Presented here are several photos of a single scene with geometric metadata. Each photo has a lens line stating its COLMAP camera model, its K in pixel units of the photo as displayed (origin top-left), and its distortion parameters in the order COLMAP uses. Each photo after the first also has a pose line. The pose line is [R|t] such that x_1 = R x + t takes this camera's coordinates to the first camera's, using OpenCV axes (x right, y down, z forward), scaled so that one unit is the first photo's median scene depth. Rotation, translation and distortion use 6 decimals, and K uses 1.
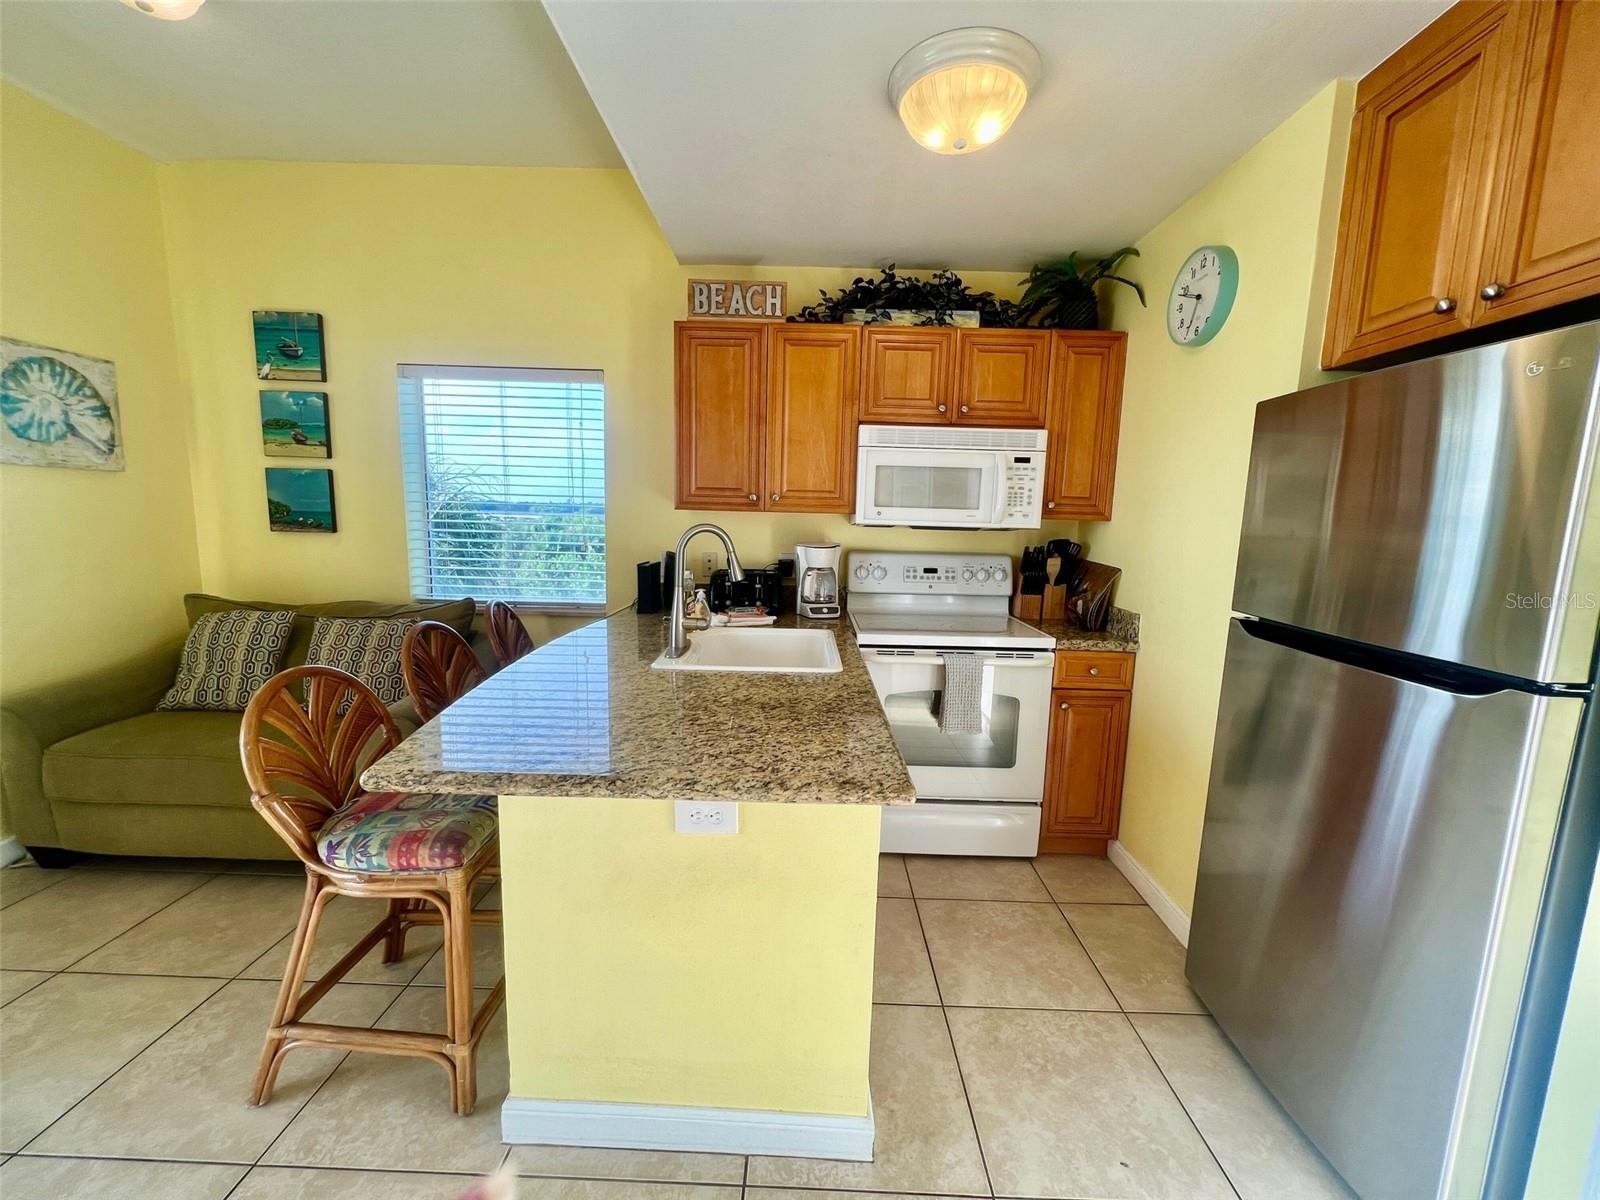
lens RADIAL K [[639.1, 0, 799.5], [0, 639.1, 599.5], [0, 0, 1]] dist [0.000998, -0.000602]
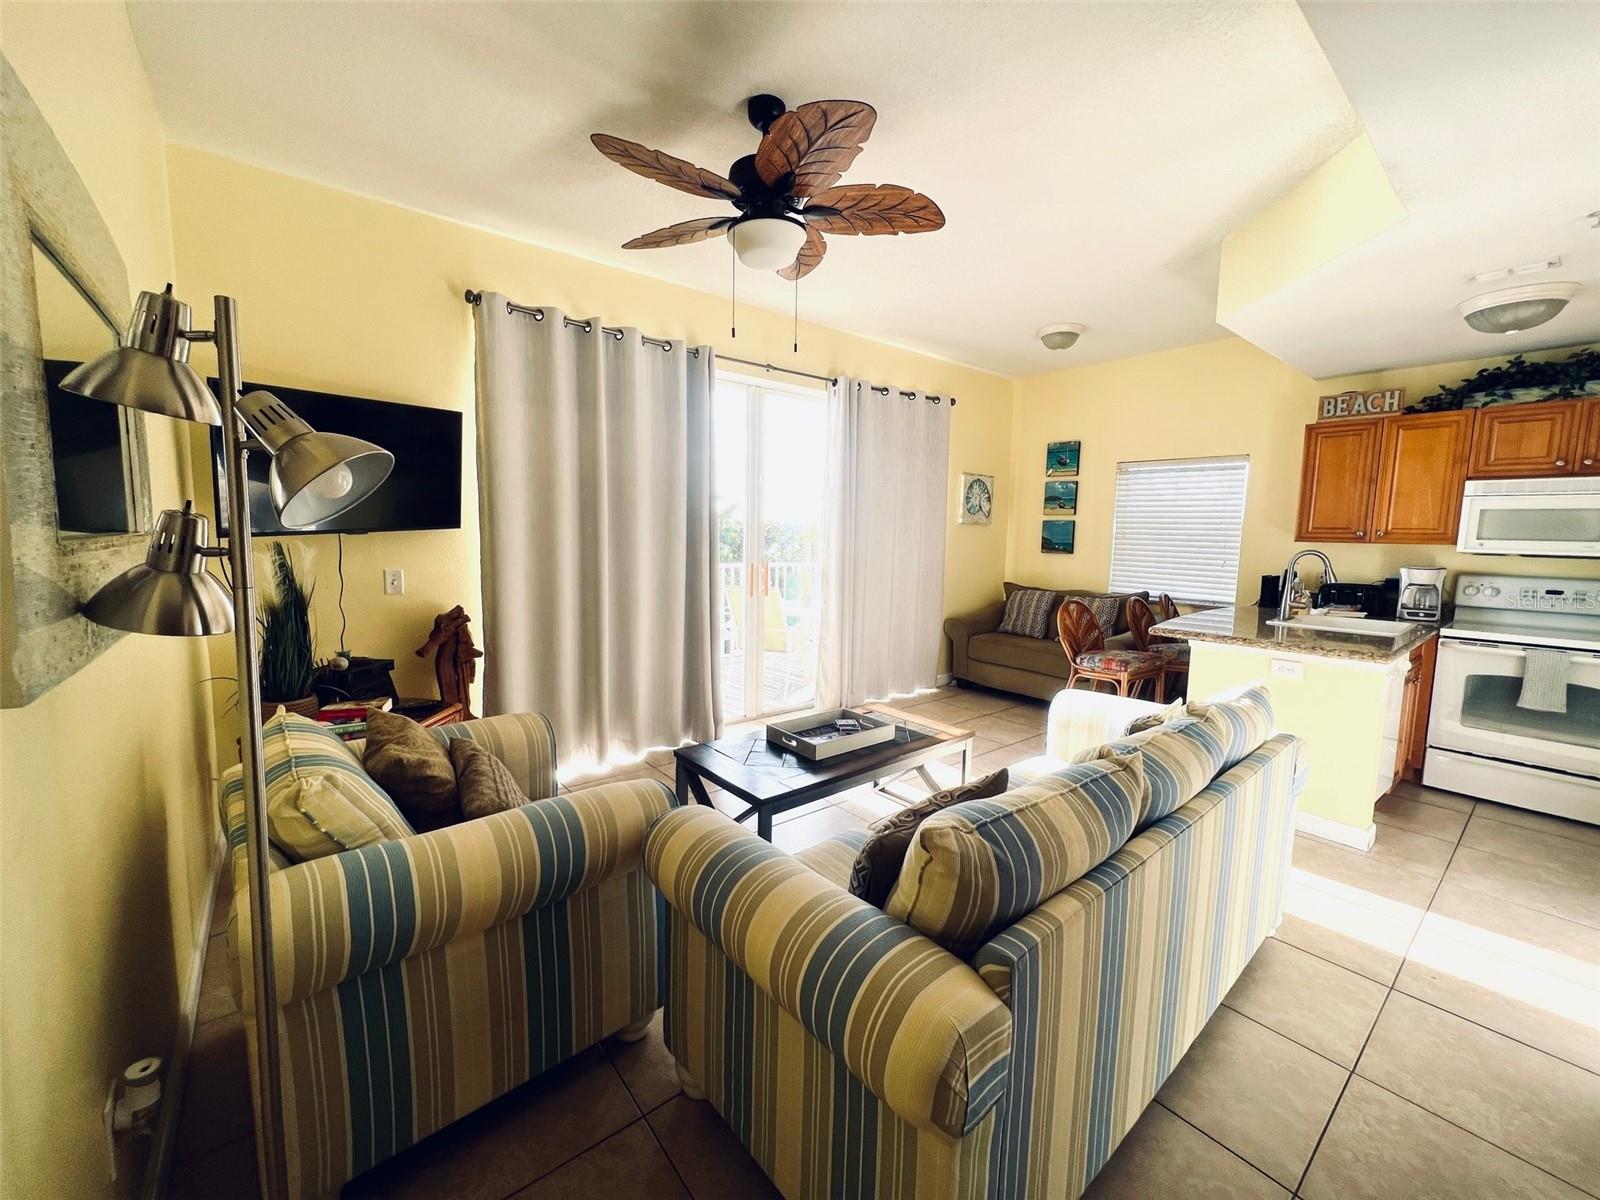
lens RADIAL K [[639.1, 0, 798.0], [0, 639.1, 599.3], [0, 0, 1]] dist [0.000998, -0.000602]
pose [[0.641371, 0.069239, -0.764100, 0.238152], [-0.103877, 0.994586, 0.002933, 0.124632], [0.760166, 0.077491, 0.645091, -0.950988]]
